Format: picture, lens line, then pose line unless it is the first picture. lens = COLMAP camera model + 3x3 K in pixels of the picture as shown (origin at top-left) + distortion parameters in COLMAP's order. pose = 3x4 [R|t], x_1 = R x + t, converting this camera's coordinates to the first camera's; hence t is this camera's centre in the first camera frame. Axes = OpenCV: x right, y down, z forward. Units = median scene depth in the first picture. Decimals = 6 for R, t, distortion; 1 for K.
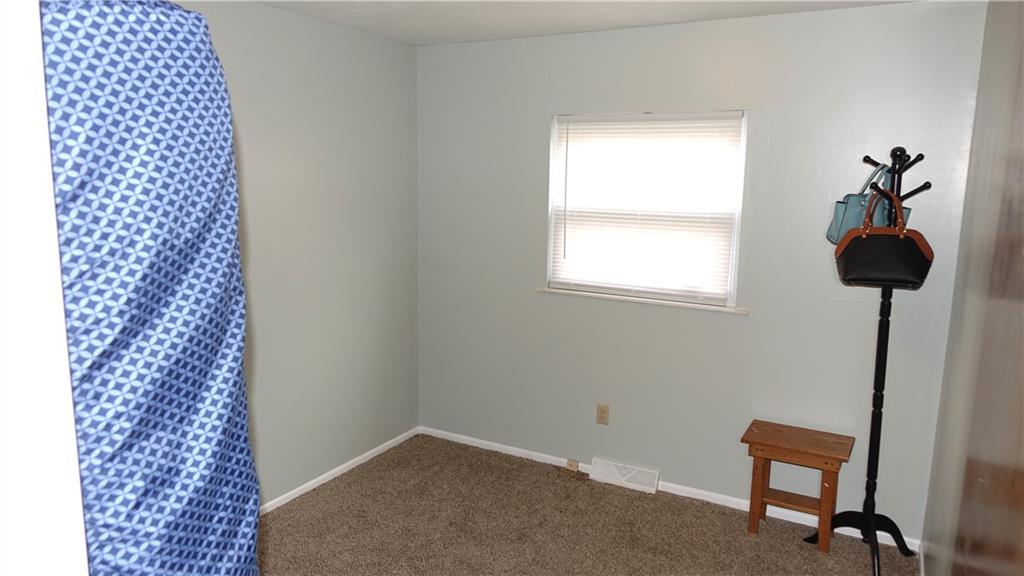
lens RADIAL K [[693.4, 0, 505.7], [0, 693.4, 292.2], [0, 0, 1]] dist [0.016832, -0.018586]
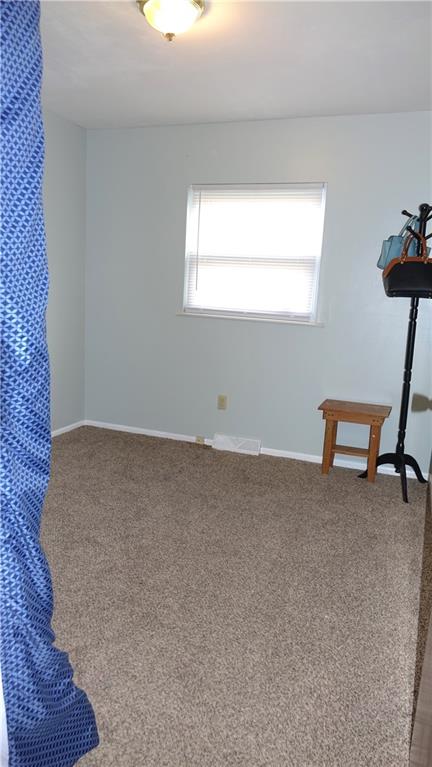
lens RADIAL K [[519.4, 0, 215.6], [0, 519.4, 380.5], [0, 0, 1]] dist [0.016832, -0.018586]
pose [[0.987977, 0.008260, 0.154382, -0.042096], [-0.012079, 0.999643, 0.023815, 0.124008], [-0.154130, -0.025394, 0.987724, -0.041418]]
